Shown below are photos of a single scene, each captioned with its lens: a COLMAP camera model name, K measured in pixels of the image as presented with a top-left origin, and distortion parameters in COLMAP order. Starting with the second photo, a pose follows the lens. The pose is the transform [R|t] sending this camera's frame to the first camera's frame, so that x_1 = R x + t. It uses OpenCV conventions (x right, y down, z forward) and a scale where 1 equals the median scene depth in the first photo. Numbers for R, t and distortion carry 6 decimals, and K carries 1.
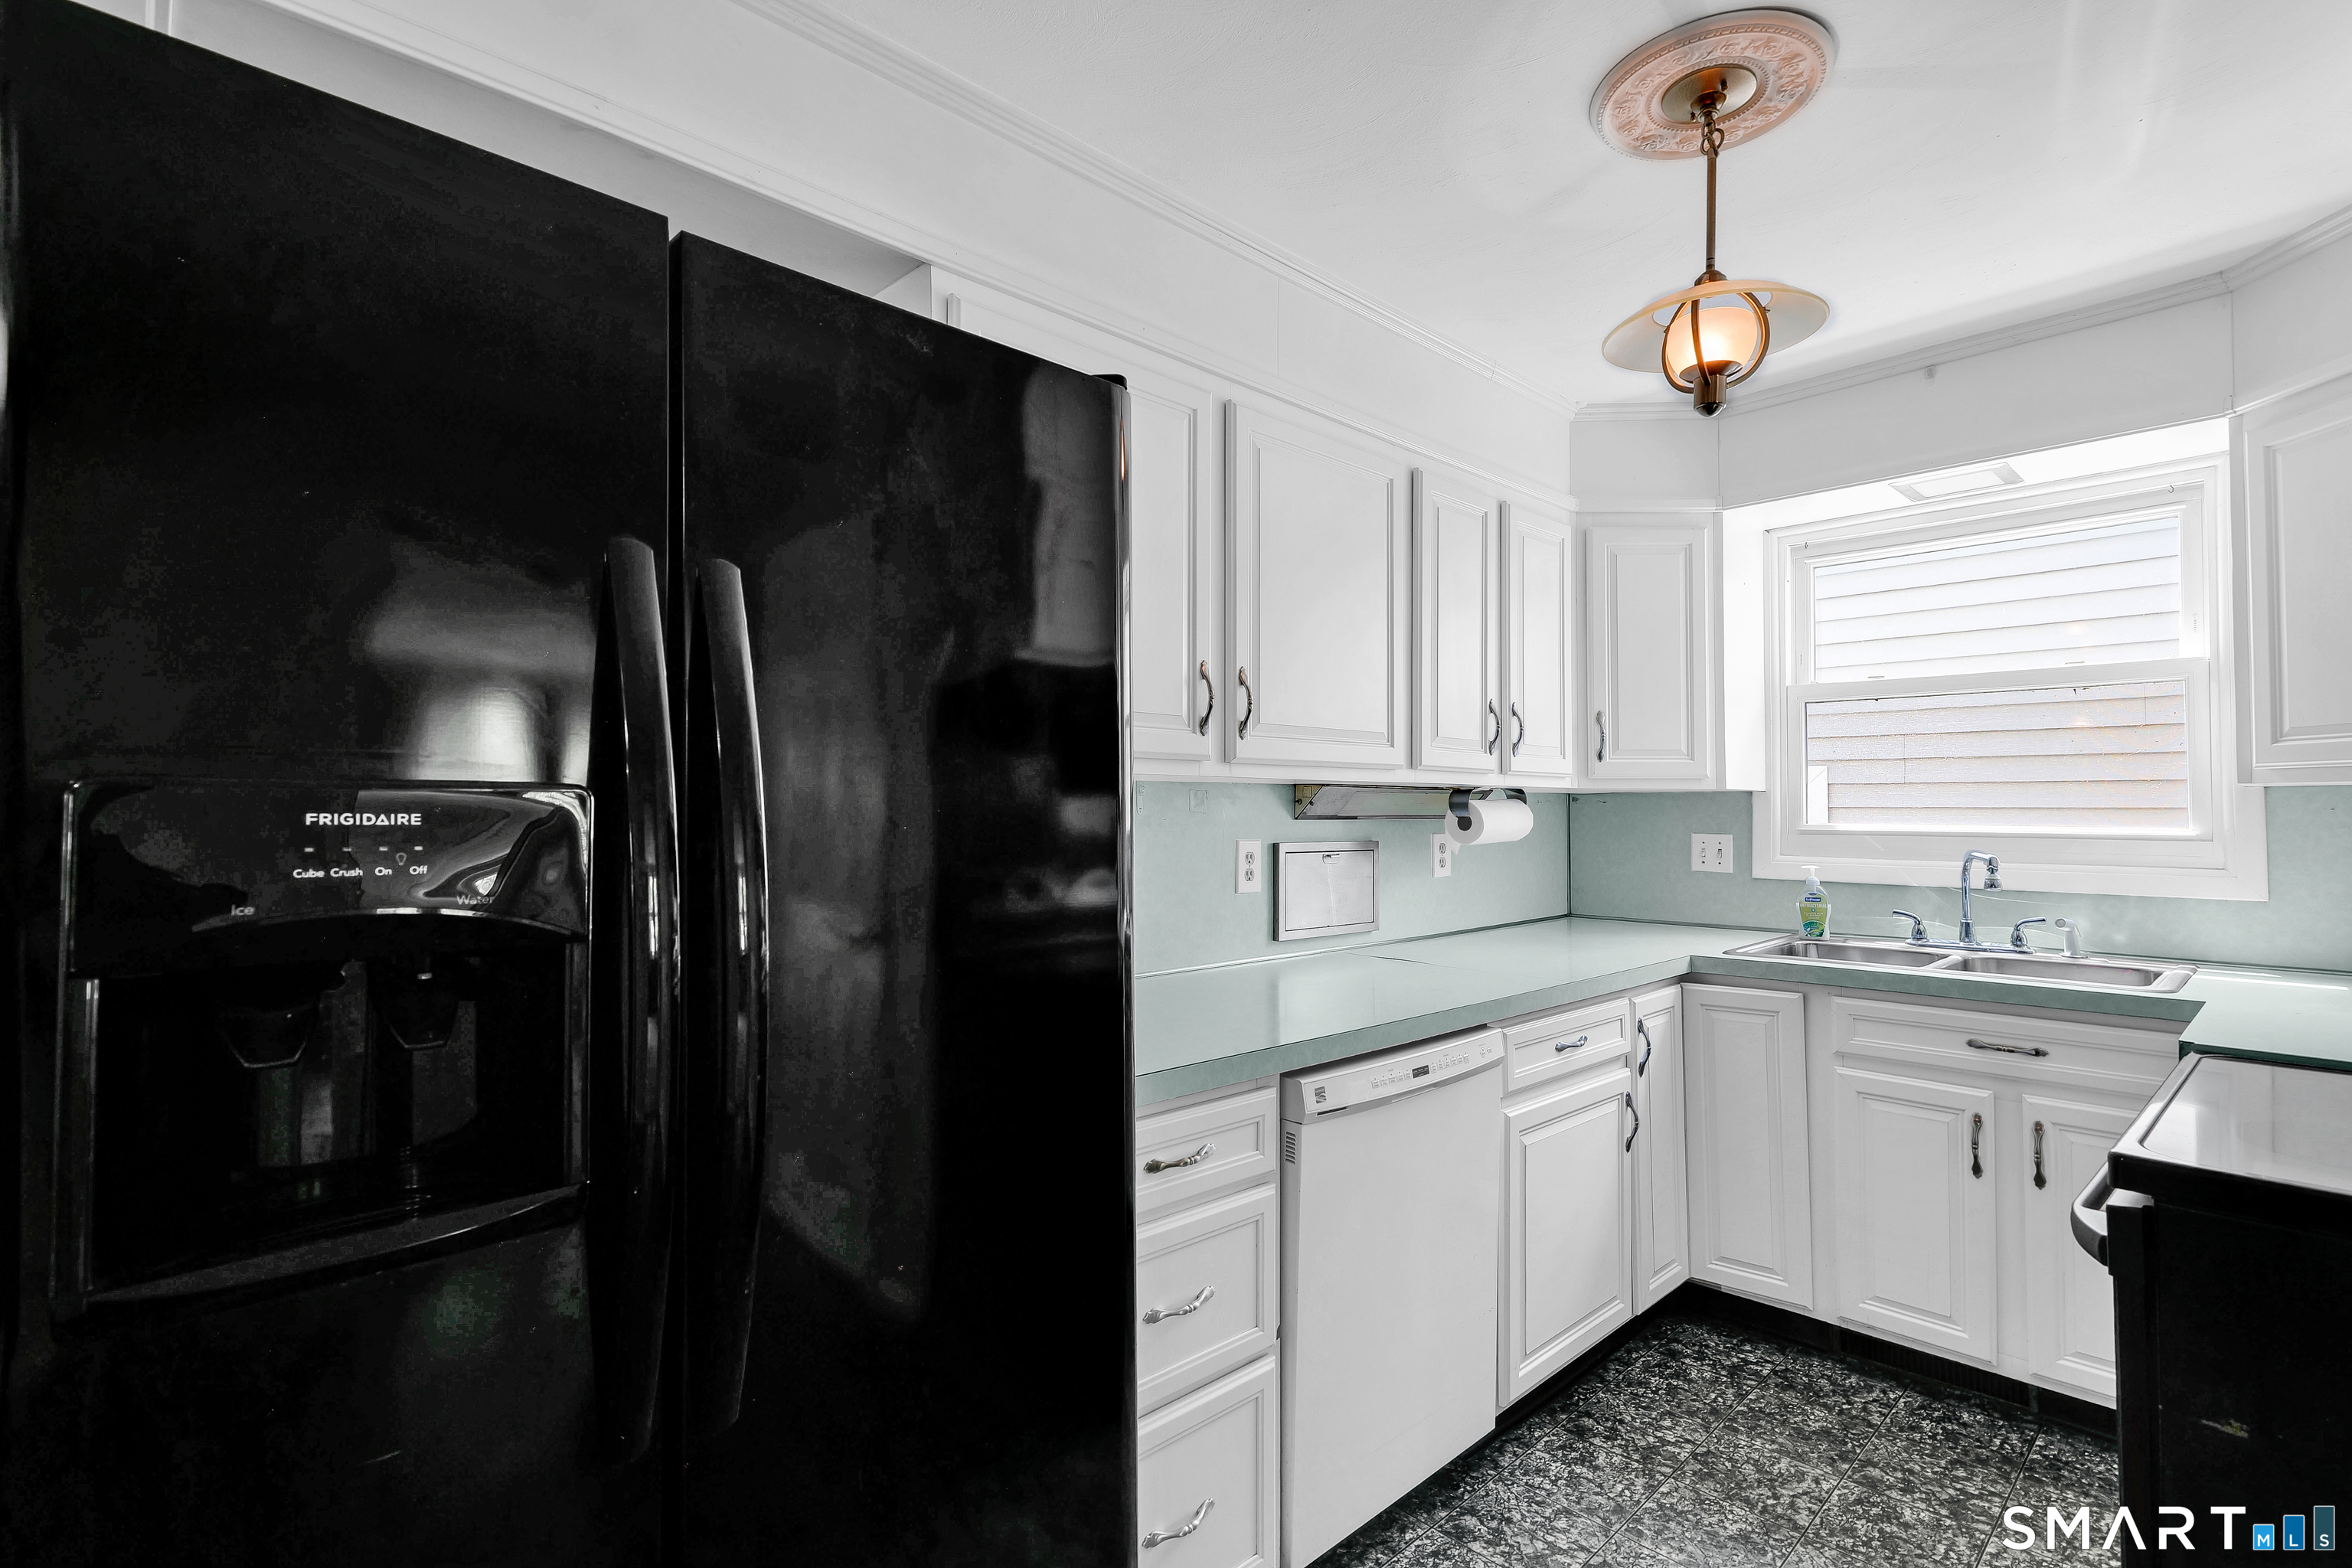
lens RADIAL K [[1098.3, 0, 1176.0], [0, 1098.3, 784.0], [0, 0, 1]] dist [0.013613, 0.000239]
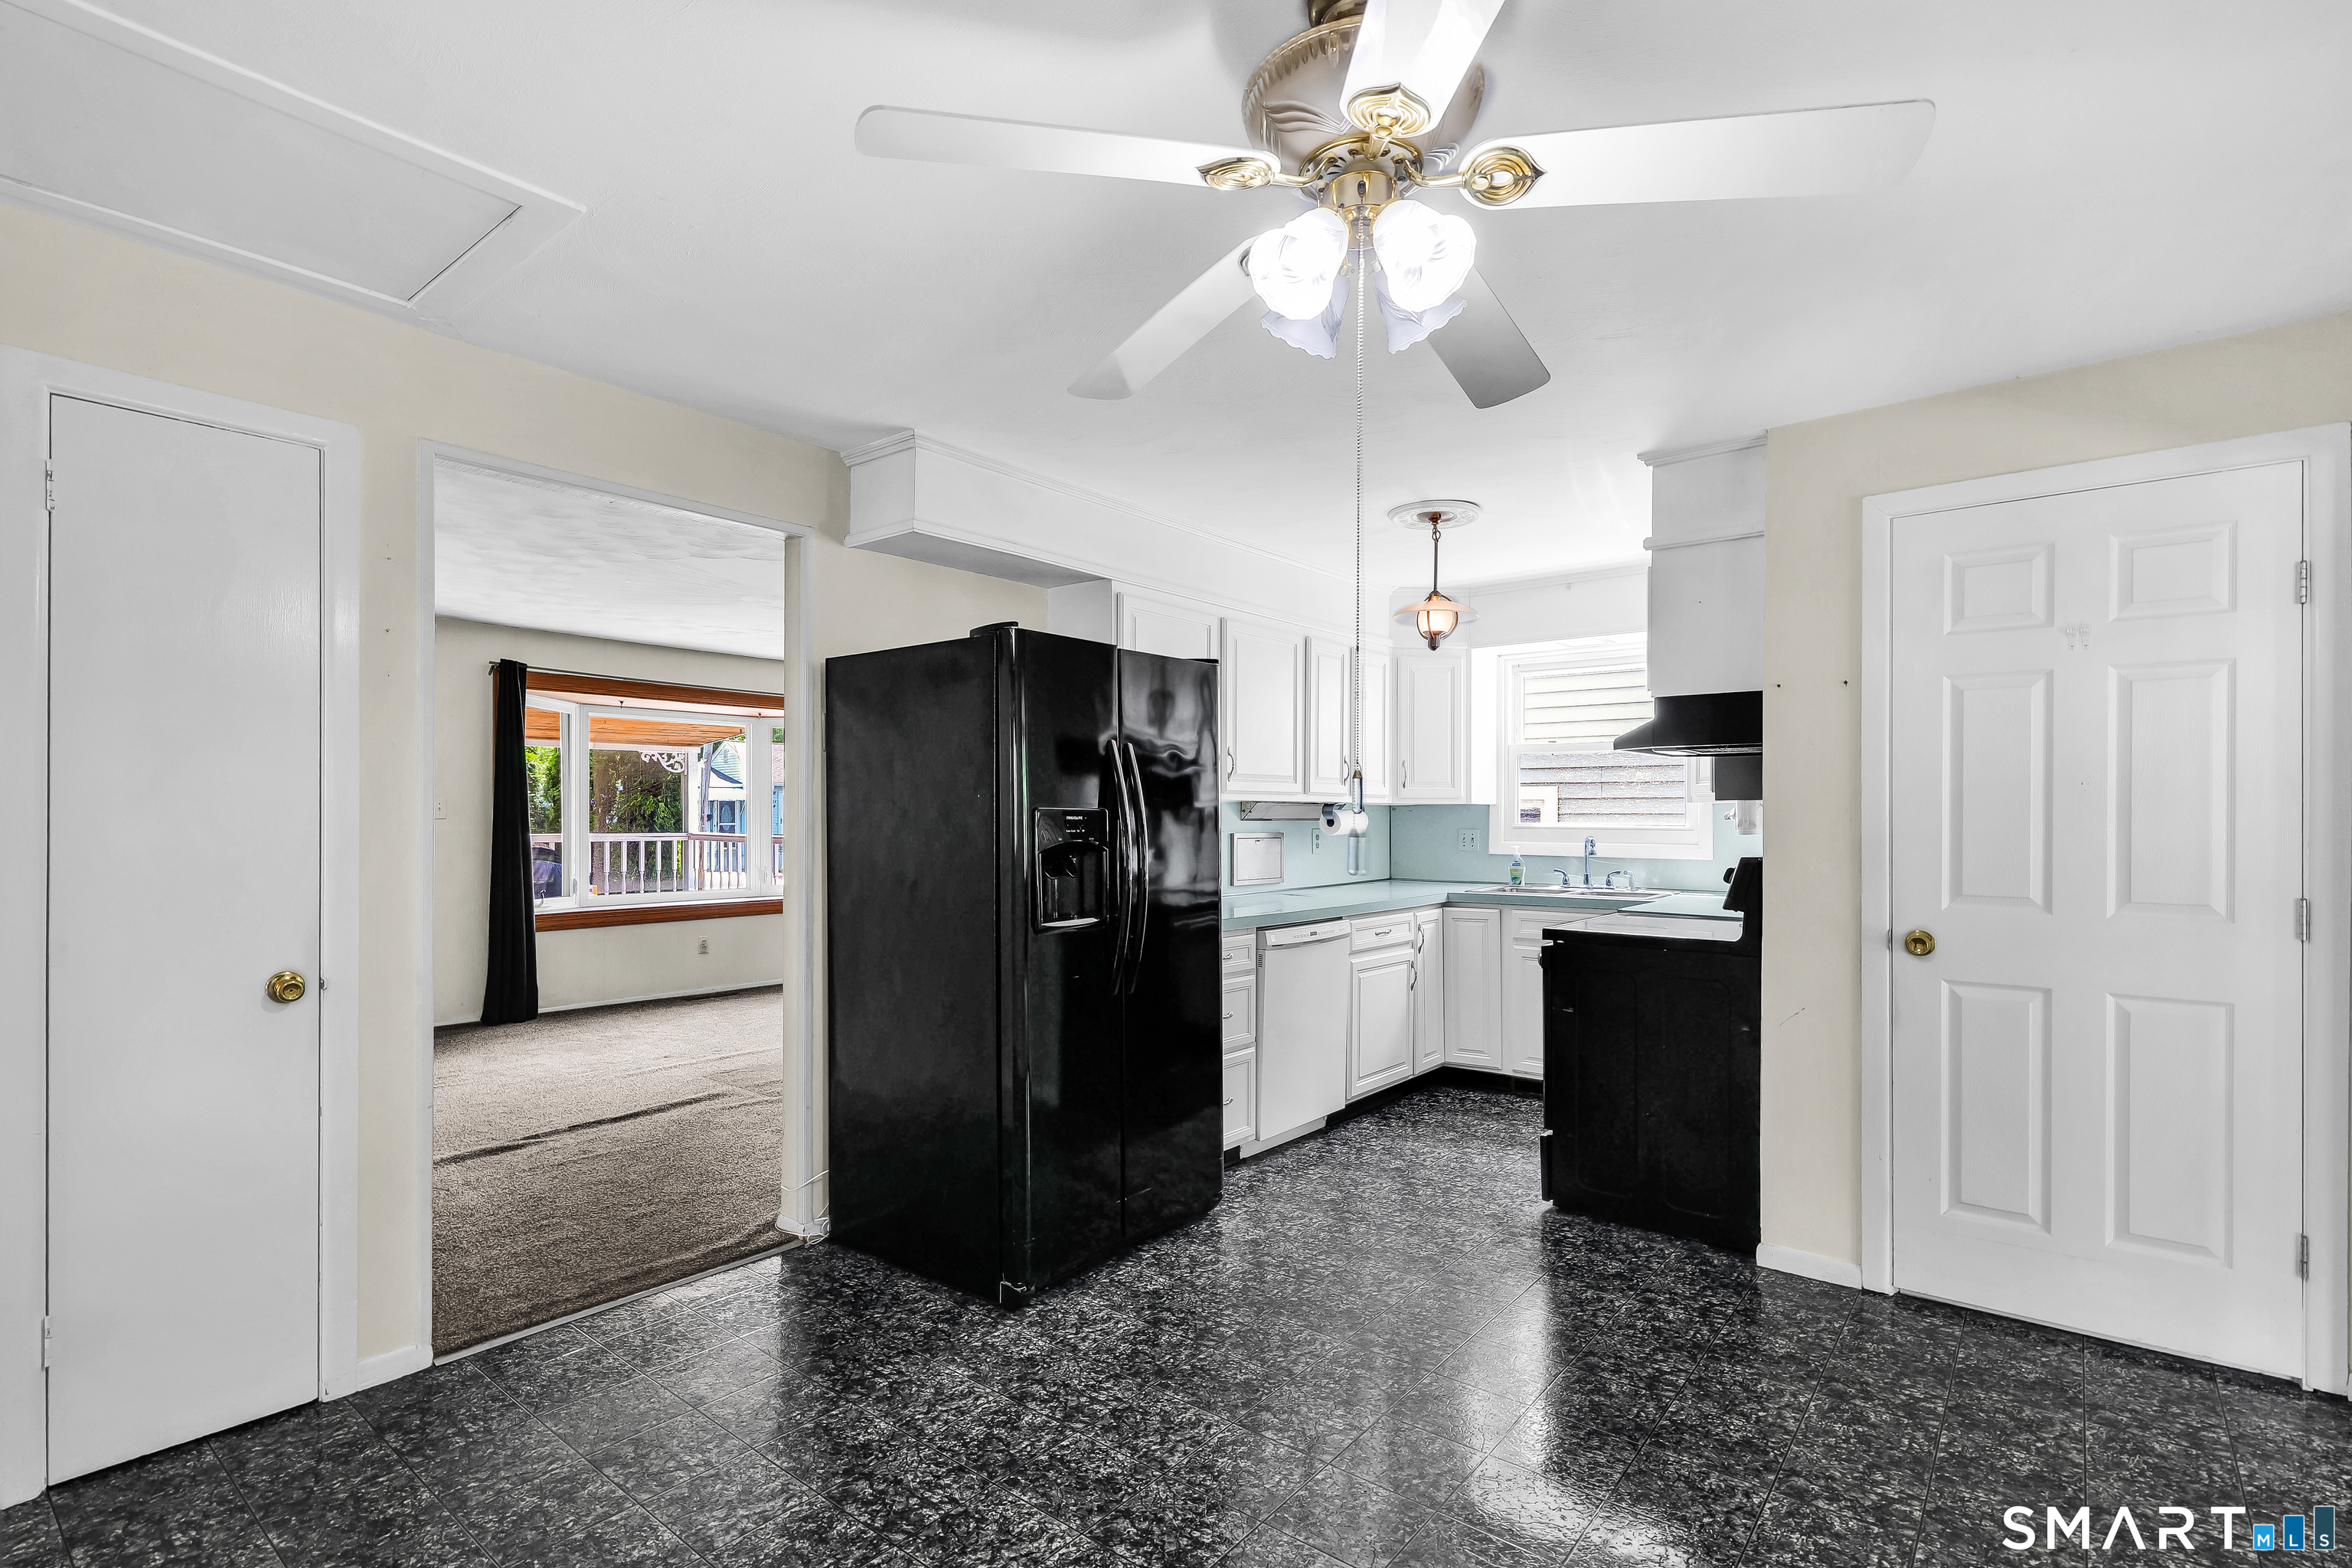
lens RADIAL K [[1114.0, 0, 1173.4], [0, 1114.0, 821.1], [0, 0, 1]] dist [0.001540, 0.000424]
pose [[0.991913, -0.001448, 0.126912, -0.245259], [-0.002089, 0.999613, 0.027732, -0.018846], [-0.126903, -0.027773, 0.991526, -0.848081]]
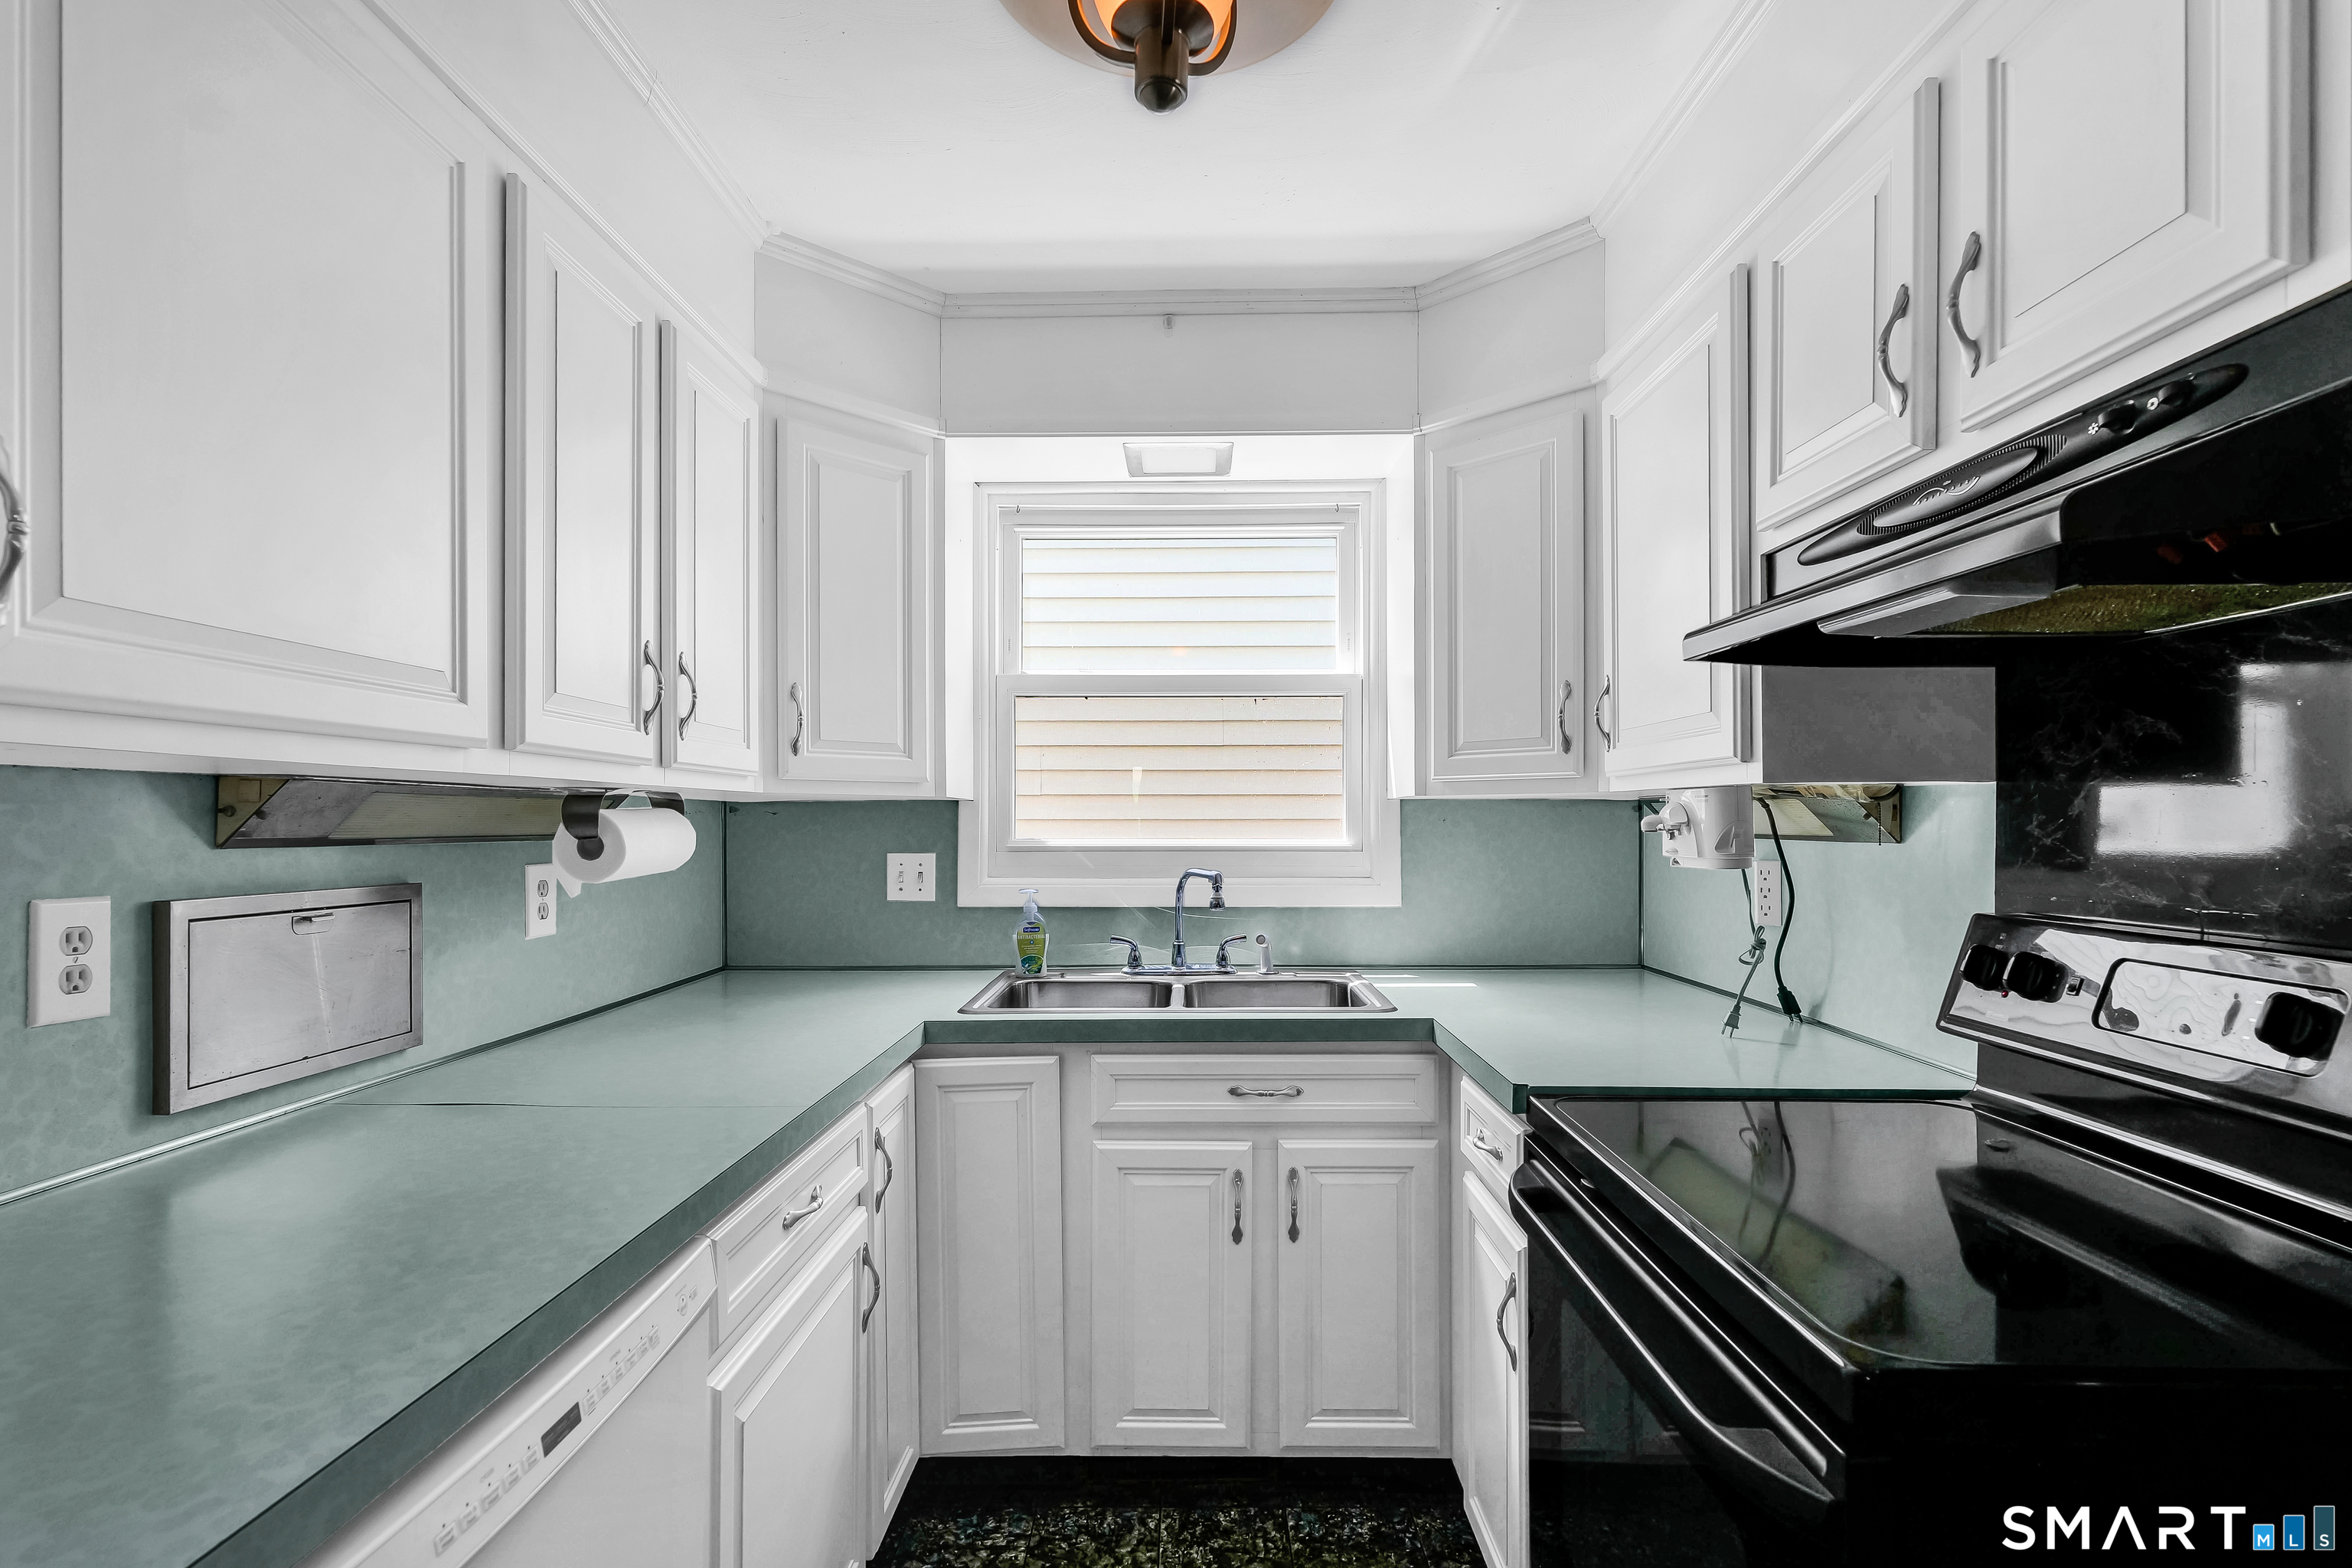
lens RADIAL K [[1114.0, 0, 1173.4], [0, 1114.0, 821.1], [0, 0, 1]] dist [0.001540, 0.000424]
pose [[0.702660, -0.003377, 0.711518, 0.056771], [-0.012245, 0.999783, 0.016837, 0.007520], [-0.711420, -0.020543, 0.702466, 0.374322]]
